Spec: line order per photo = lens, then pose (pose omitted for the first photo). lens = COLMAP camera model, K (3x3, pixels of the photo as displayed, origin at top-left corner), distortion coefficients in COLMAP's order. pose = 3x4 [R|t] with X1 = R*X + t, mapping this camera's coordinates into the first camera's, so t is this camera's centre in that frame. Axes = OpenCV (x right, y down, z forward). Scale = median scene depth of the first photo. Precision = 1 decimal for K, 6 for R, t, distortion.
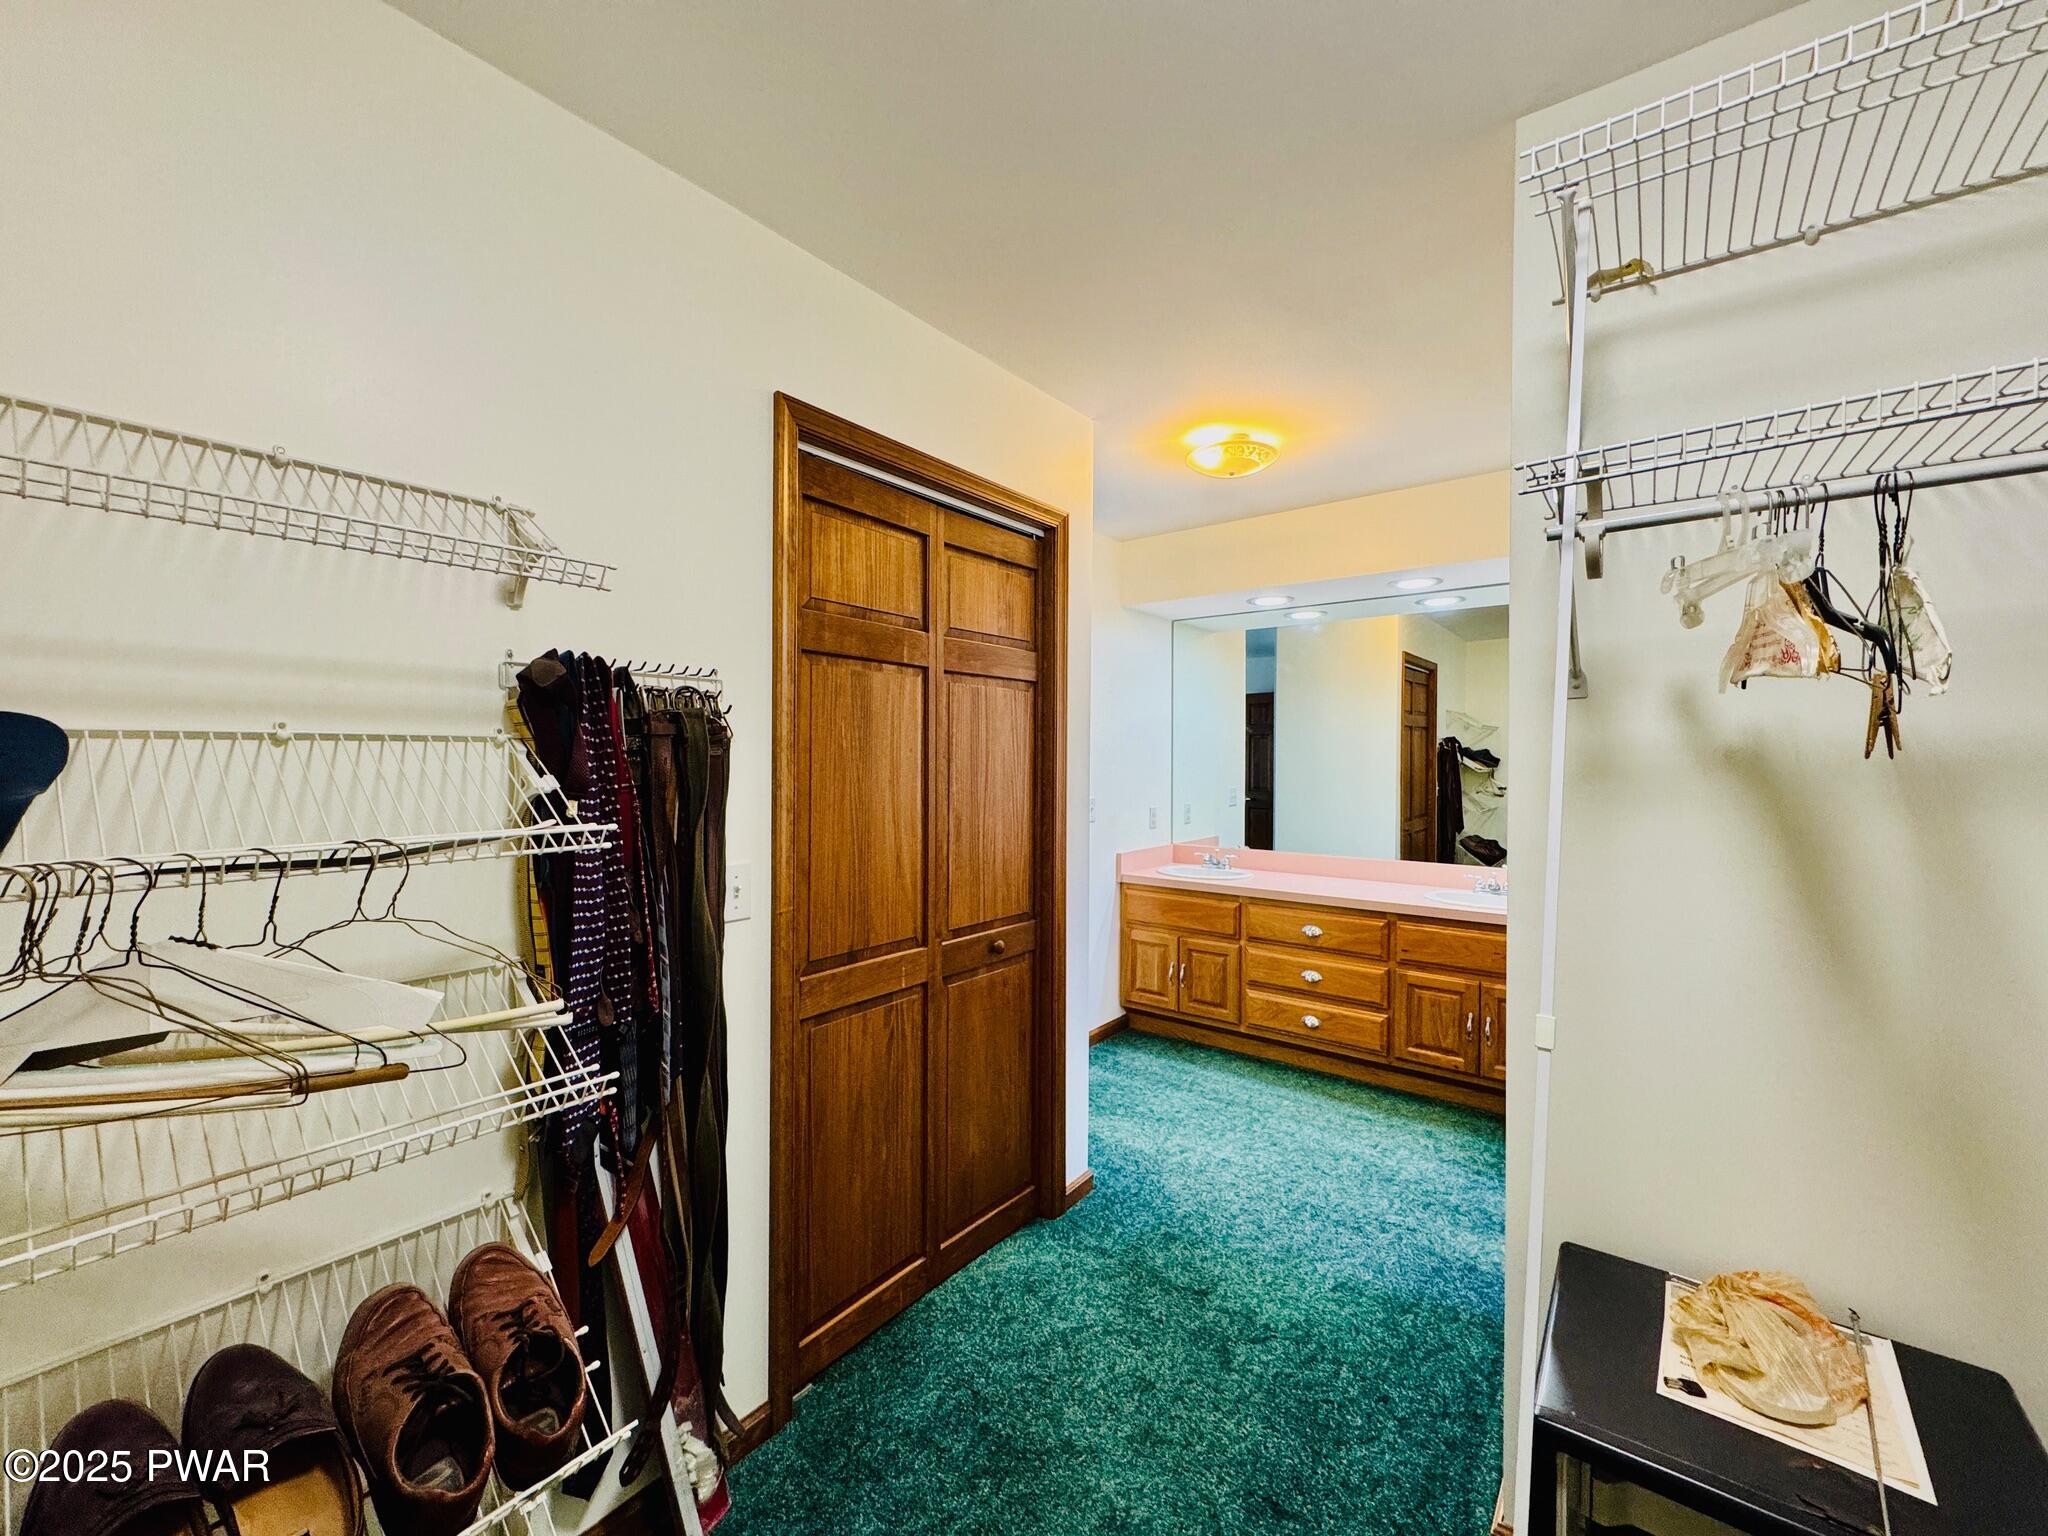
lens RADIAL K [[817.8, 0, 1022.2], [0, 817.8, 763.7], [0, 0, 1]] dist [-0.000564, 0.000343]
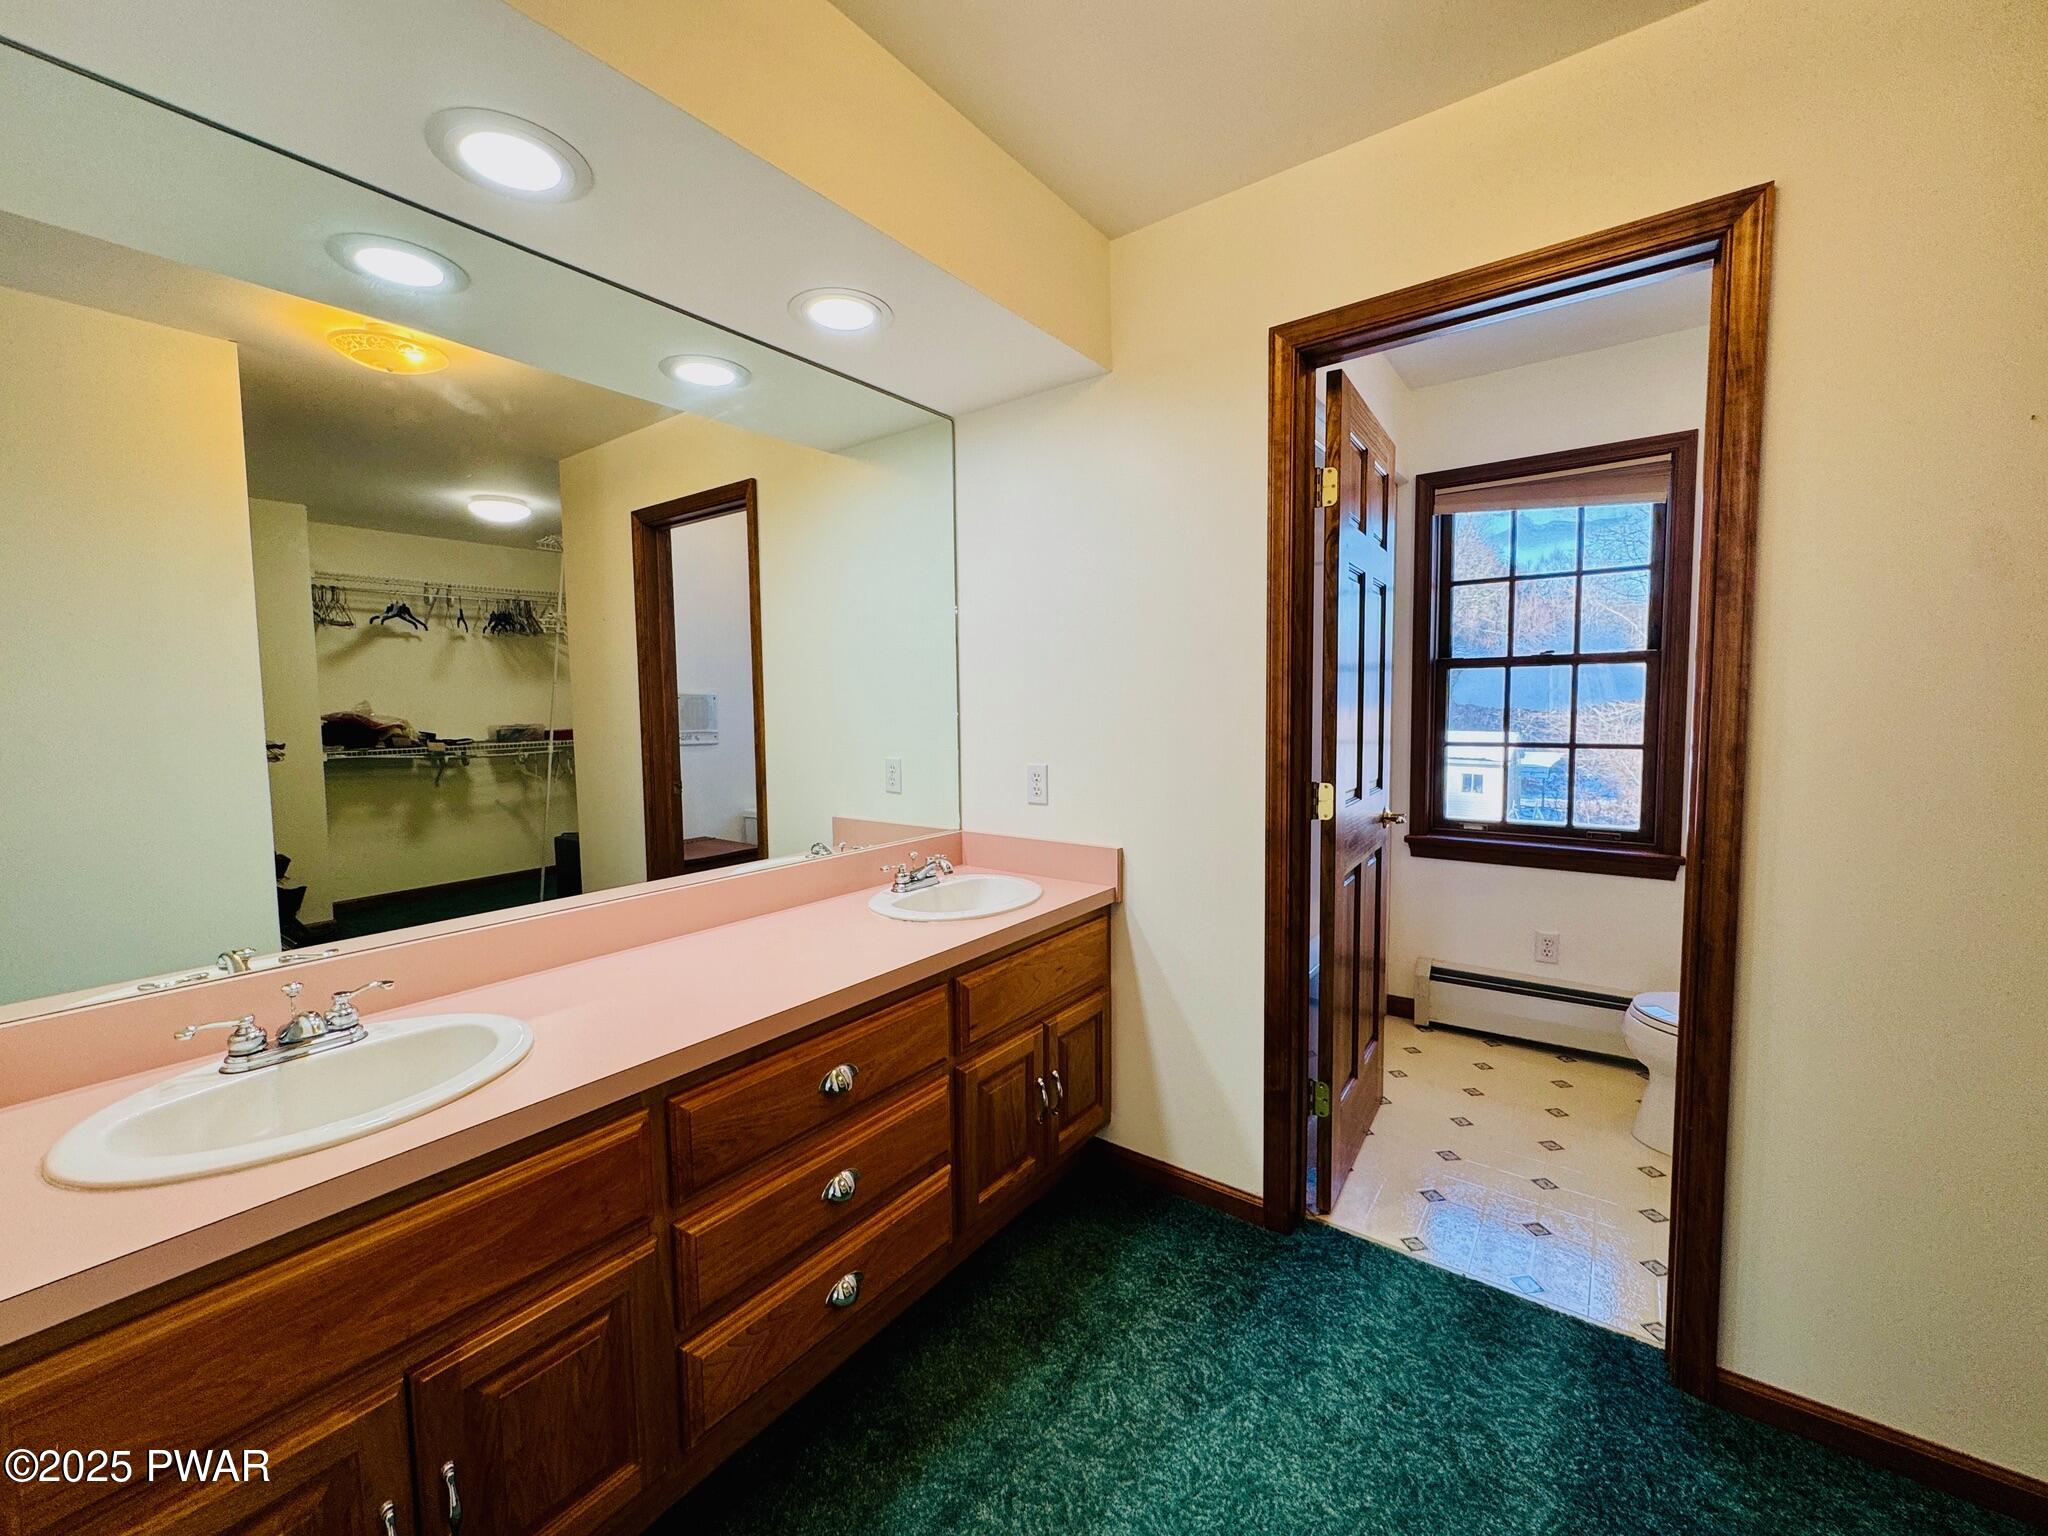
lens RADIAL K [[817.8, 0, 1012.3], [0, 817.8, 763.8], [0, 0, 1]] dist [-0.000564, 0.000343]
pose [[-0.012332, -0.075188, 0.997093, -0.051067], [0.033148, 0.996590, 0.075560, 0.020344], [-0.999374, 0.033983, -0.009798, 1.028068]]
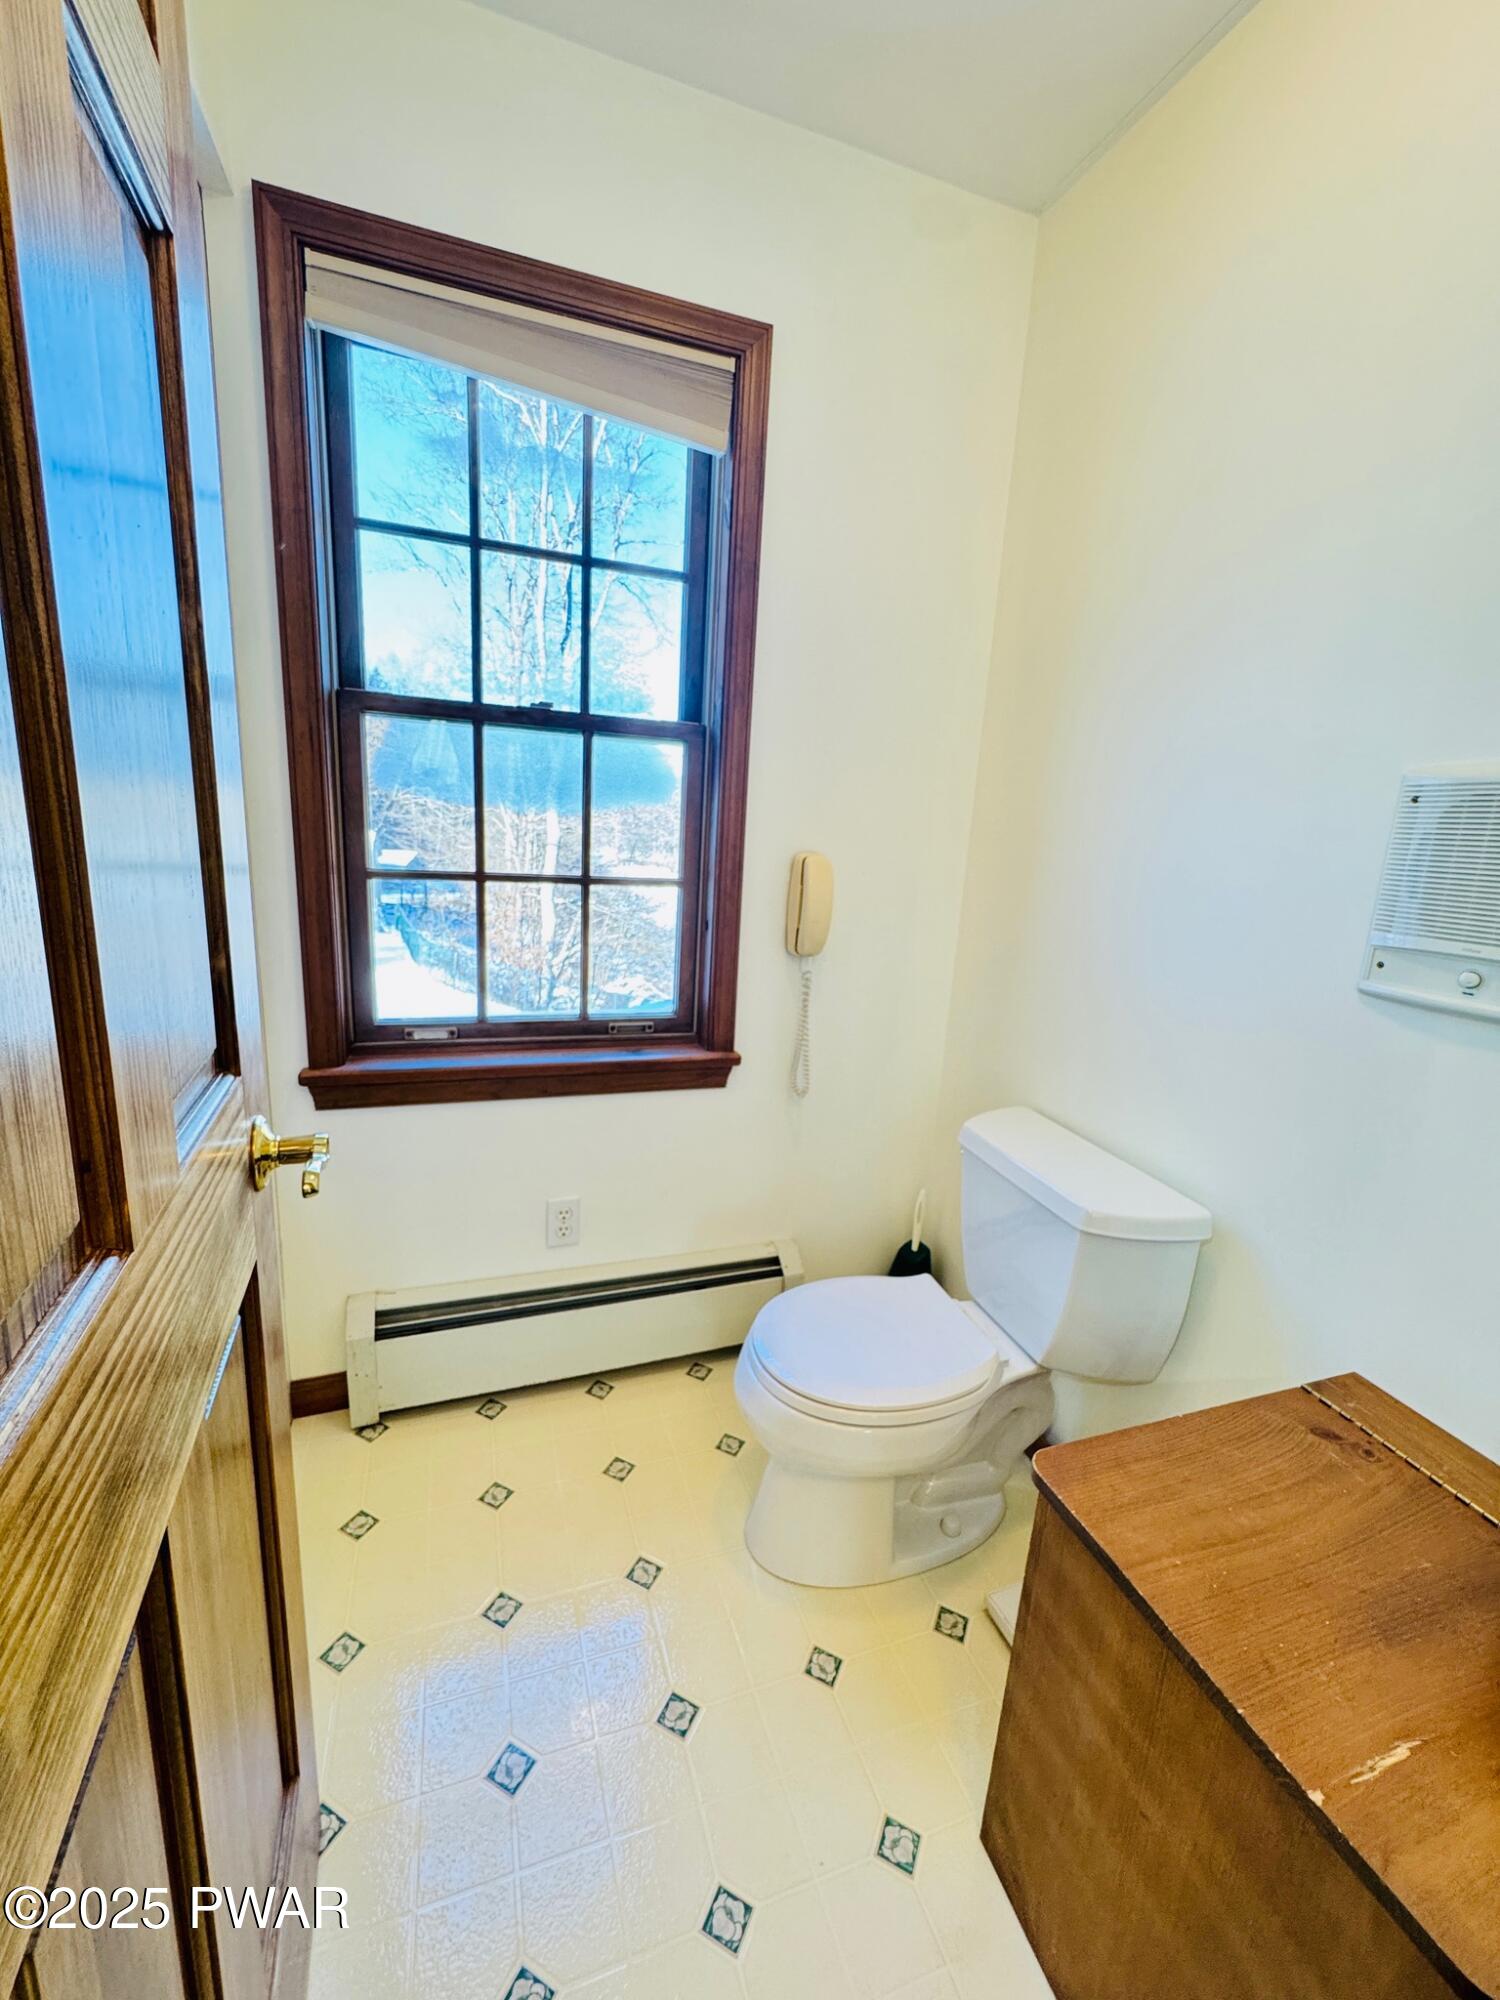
lens RADIAL K [[798.6, 0, 750.0], [0, 798.6, 997.5], [0, 0, 1]] dist [-0.000564, 0.000343]
pose [[-0.841694, -0.169961, 0.512508, 0.547529], [-0.052772, 0.970518, 0.235182, 0.038606], [-0.537370, 0.170906, -0.825848, 0.745782]]
